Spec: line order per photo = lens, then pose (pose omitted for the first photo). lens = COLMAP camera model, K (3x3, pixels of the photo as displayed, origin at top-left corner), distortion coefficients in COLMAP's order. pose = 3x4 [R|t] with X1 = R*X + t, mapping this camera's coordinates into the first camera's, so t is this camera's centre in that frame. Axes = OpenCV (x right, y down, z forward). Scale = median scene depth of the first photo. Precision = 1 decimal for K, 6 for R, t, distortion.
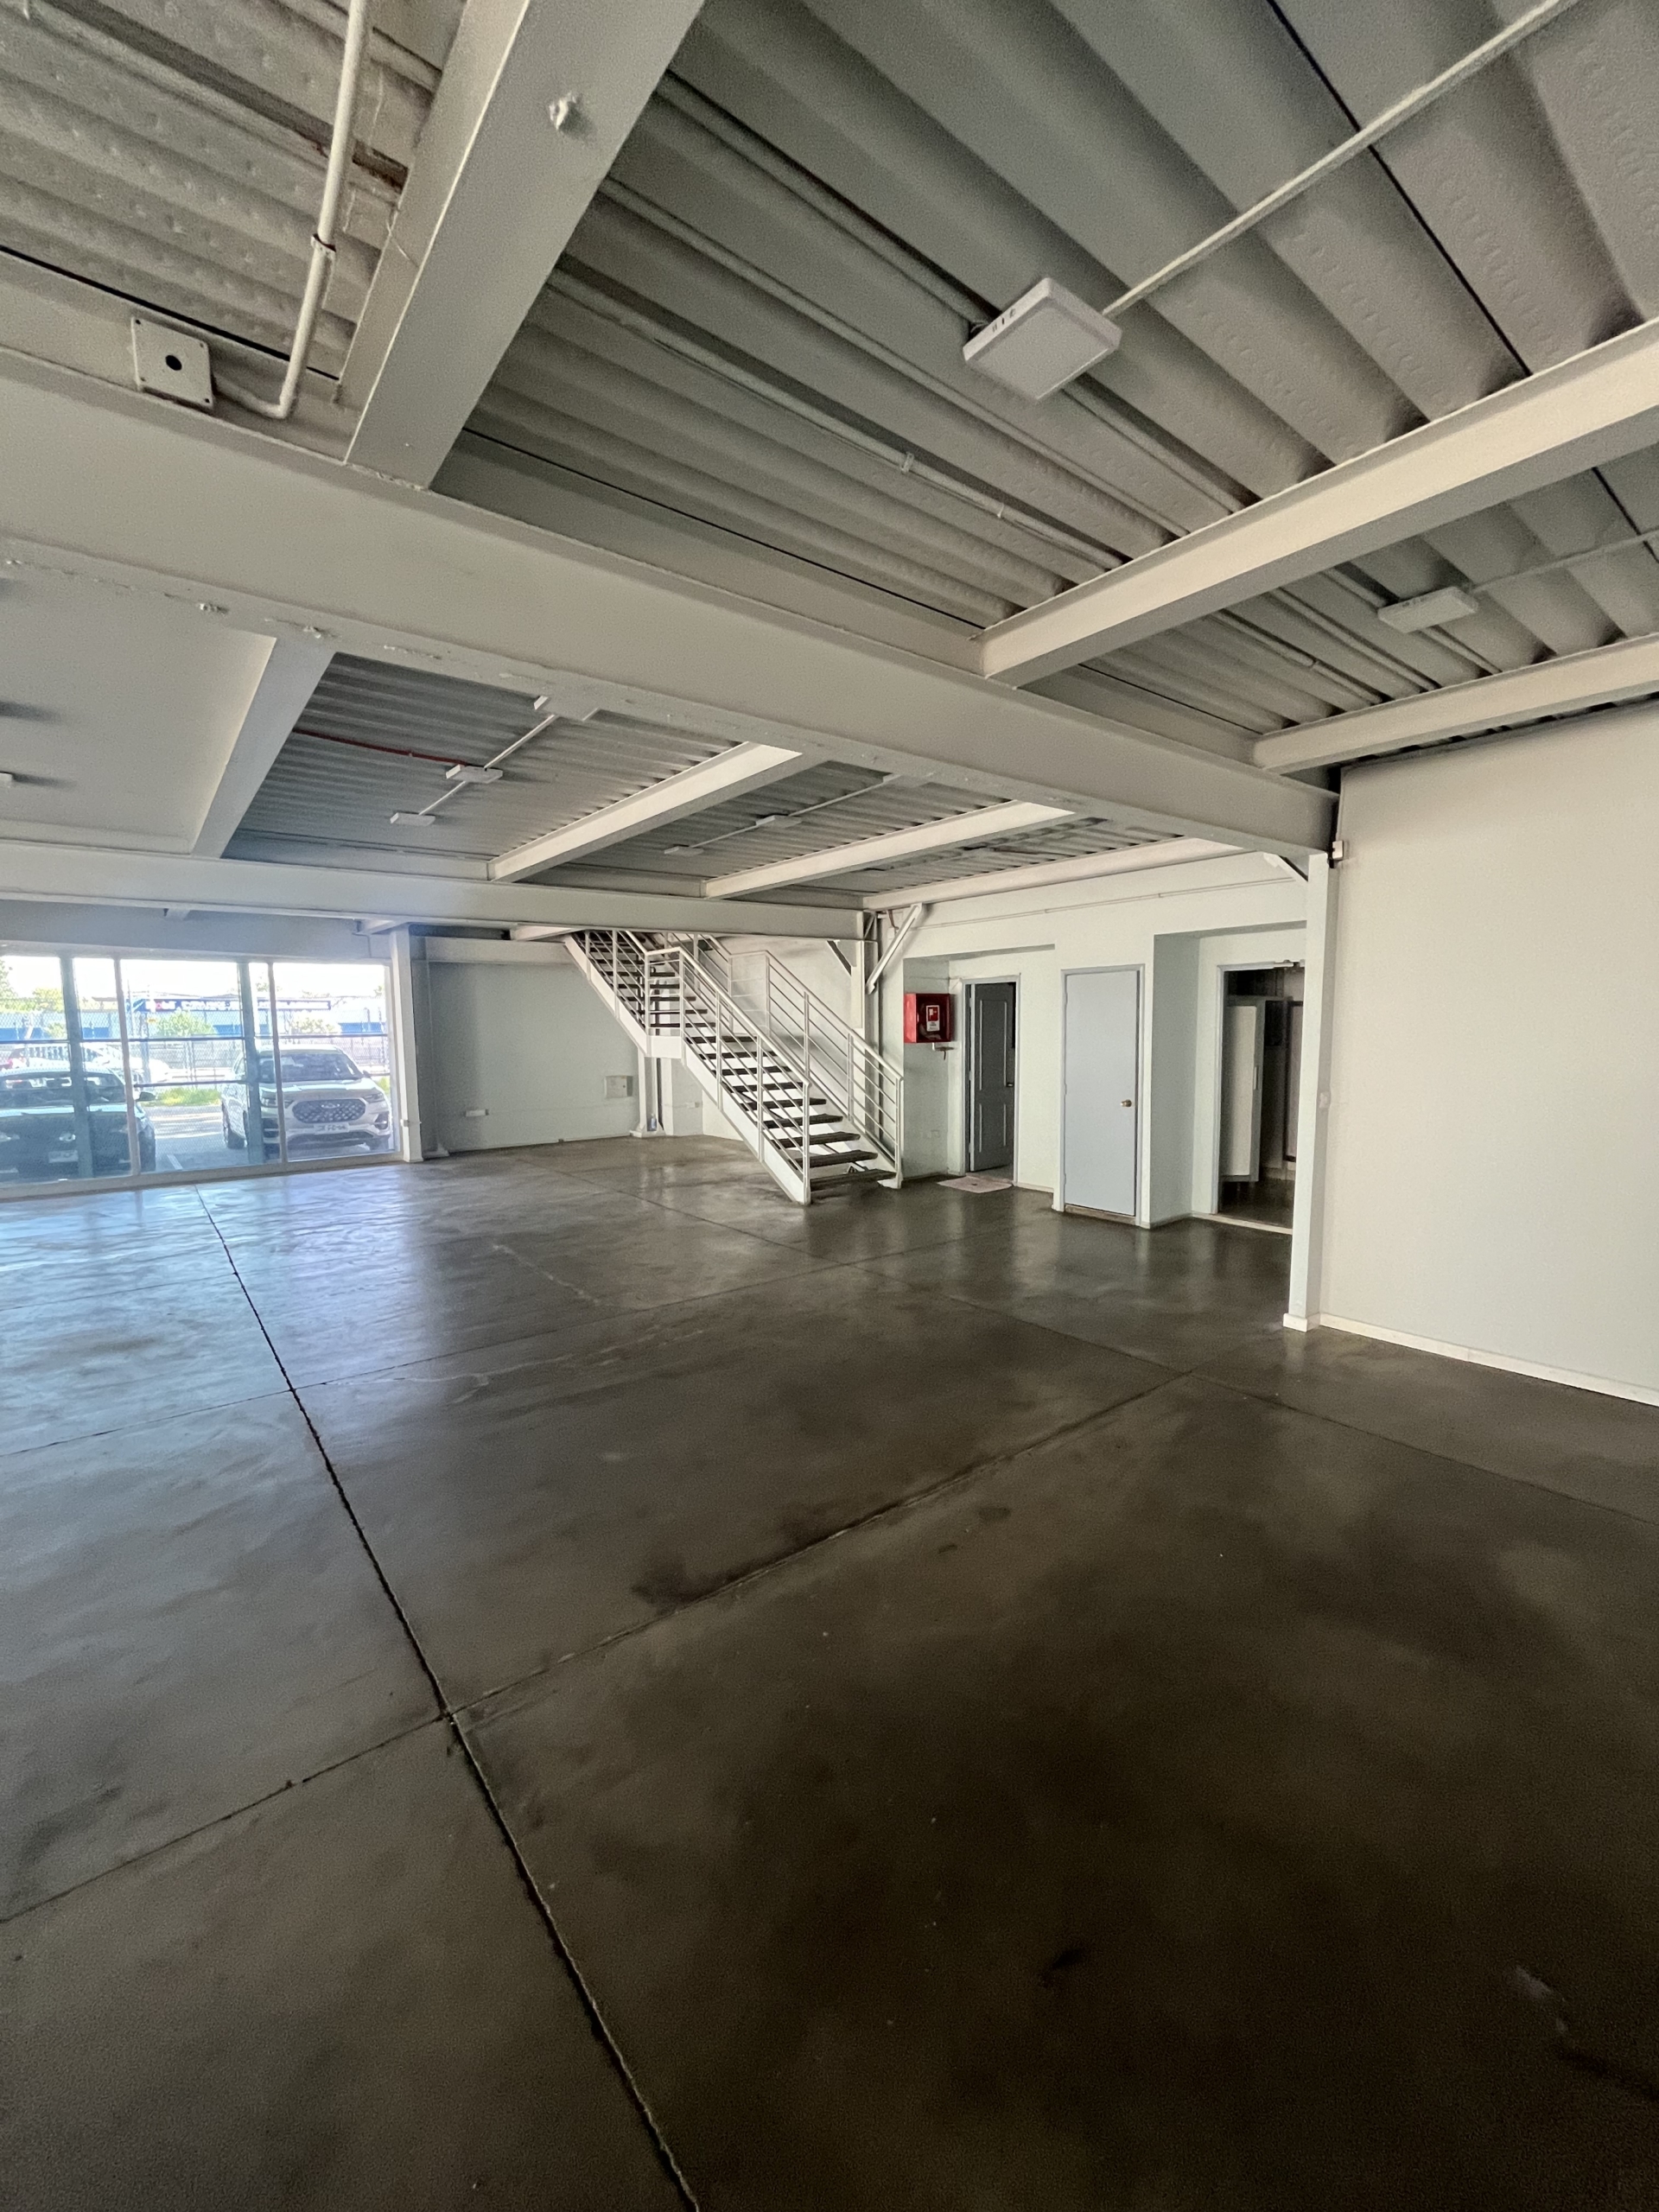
lens RADIAL K [[890.4, 0, 834.1], [0, 890.4, 1111.2], [0, 0, 1]] dist [-0.001508, -0.000041]
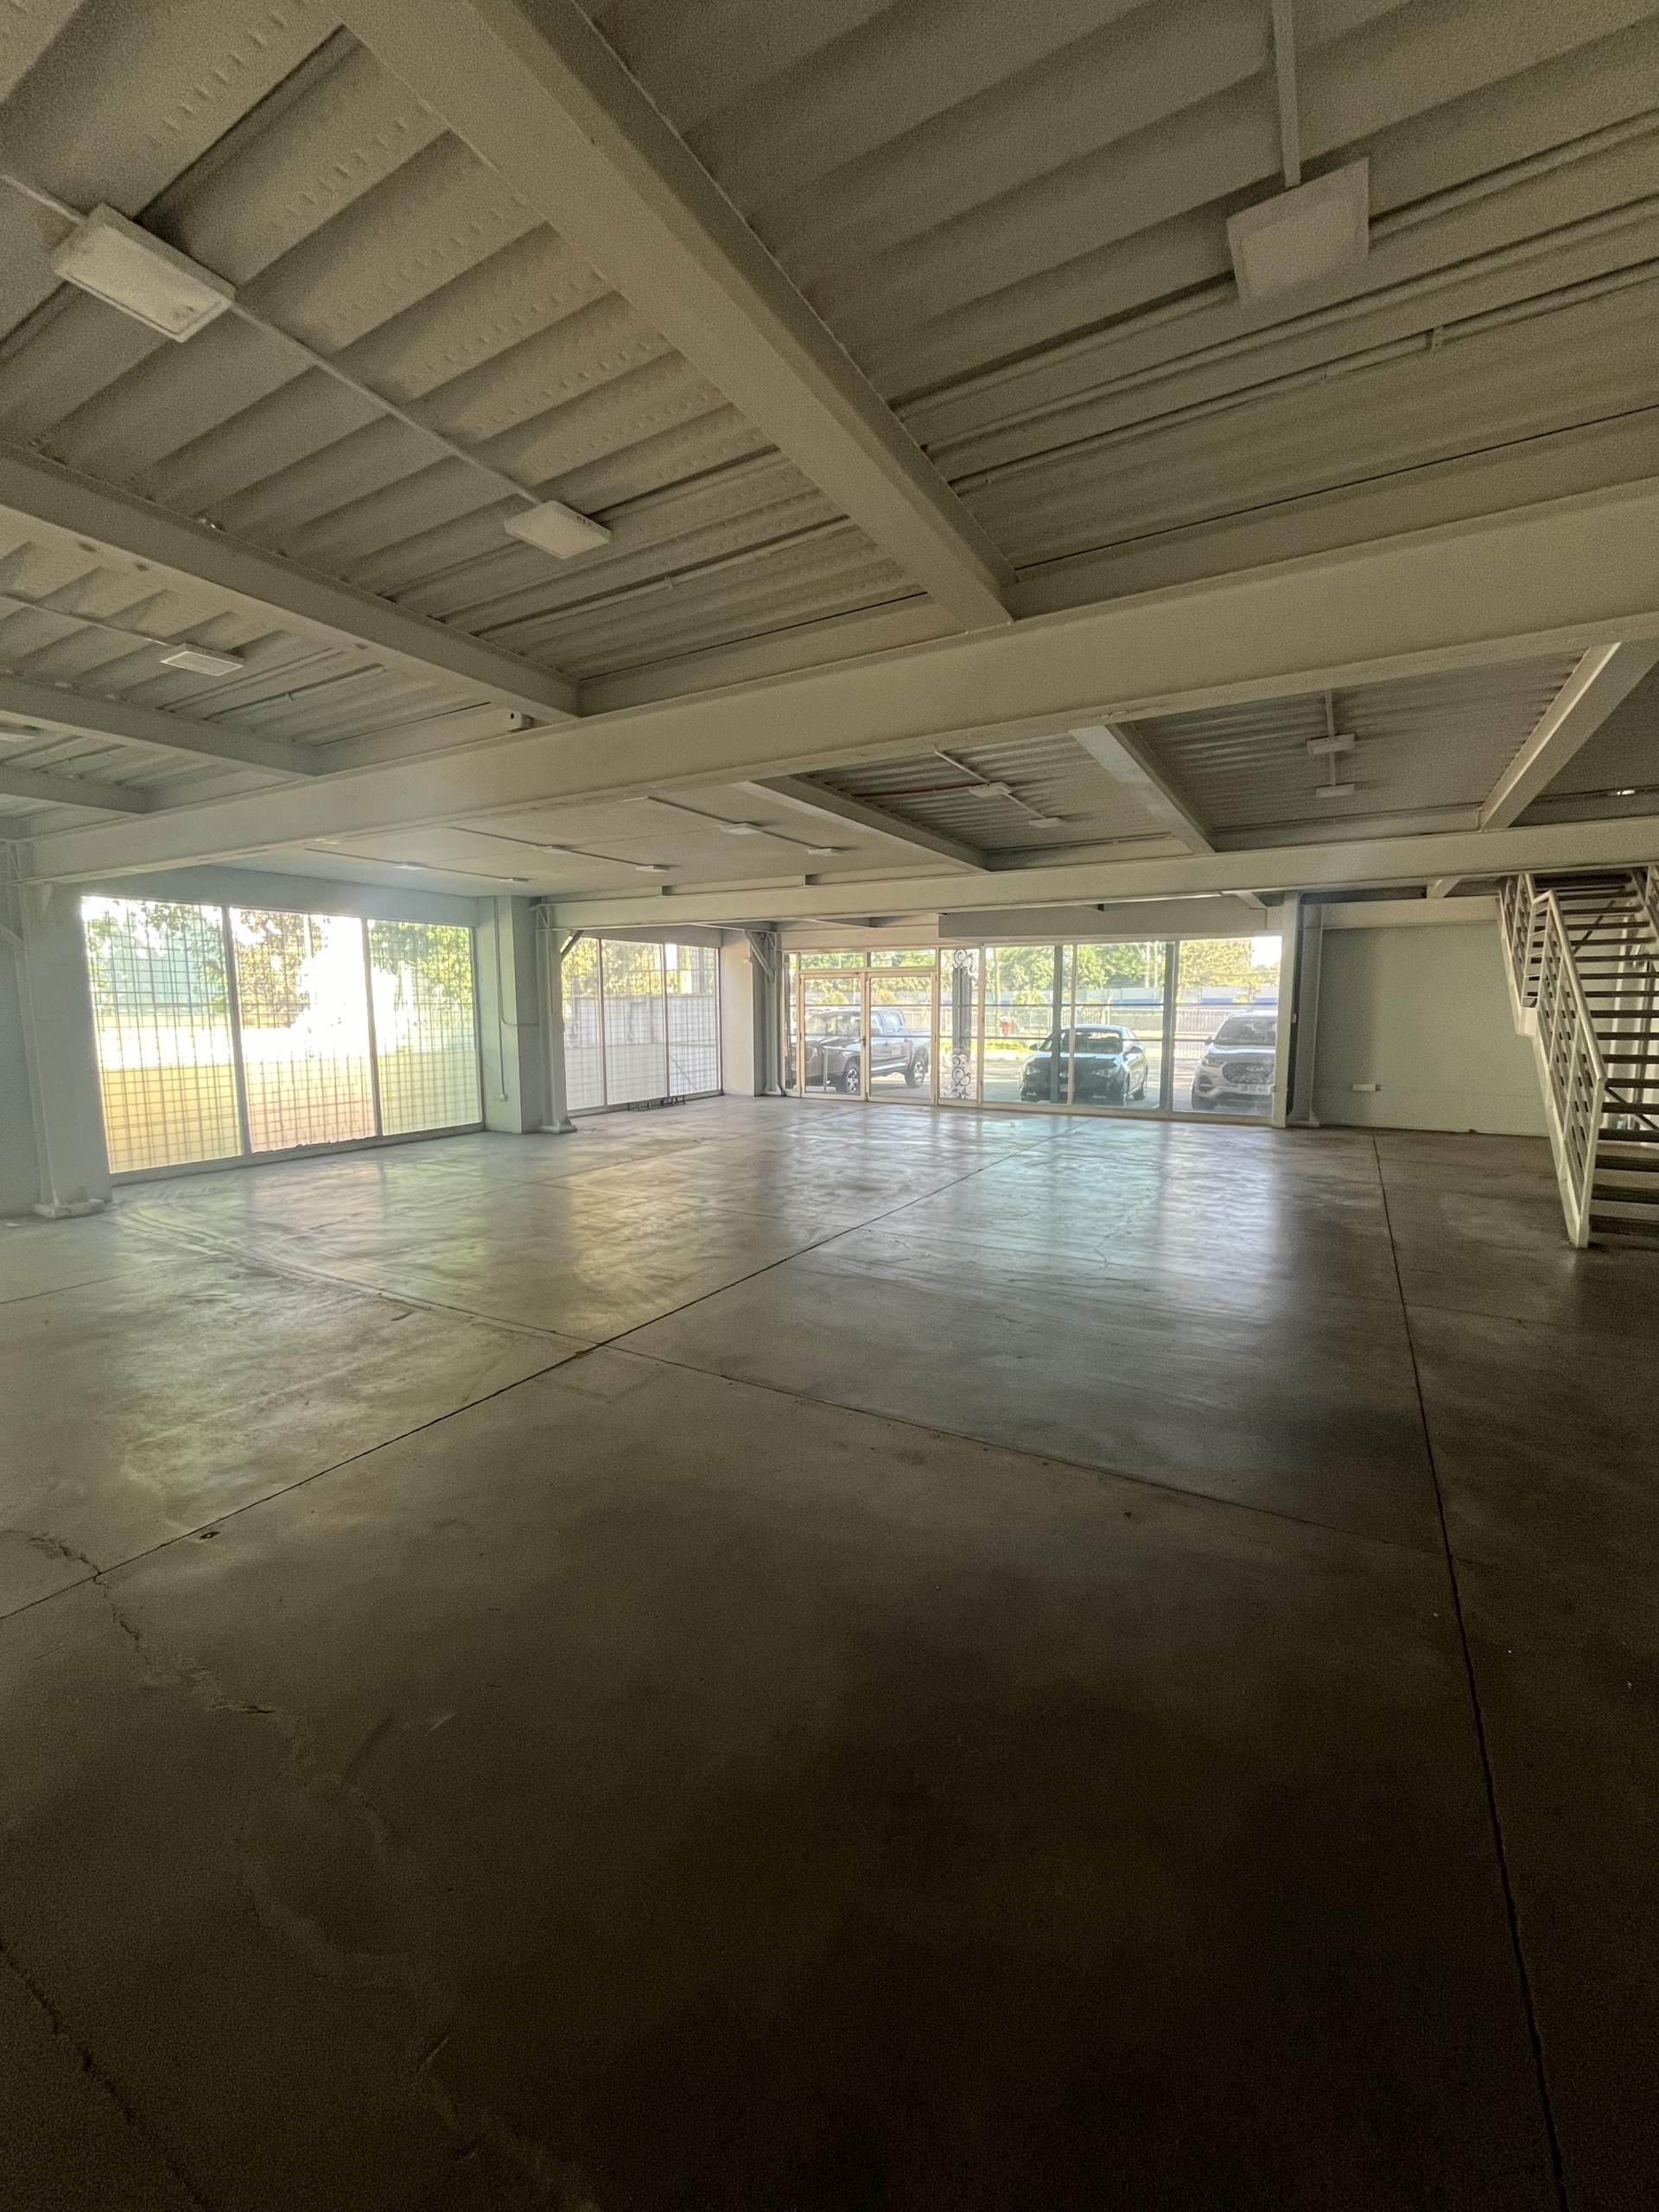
lens RADIAL K [[890.4, 0, 834.1], [0, 890.4, 1111.2], [0, 0, 1]] dist [-0.001508, -0.000041]
pose [[0.373728, 0.121196, -0.919586, 0.286877], [-0.091368, 0.991415, 0.093530, -0.010720], [0.923027, 0.049066, 0.381593, 0.136443]]
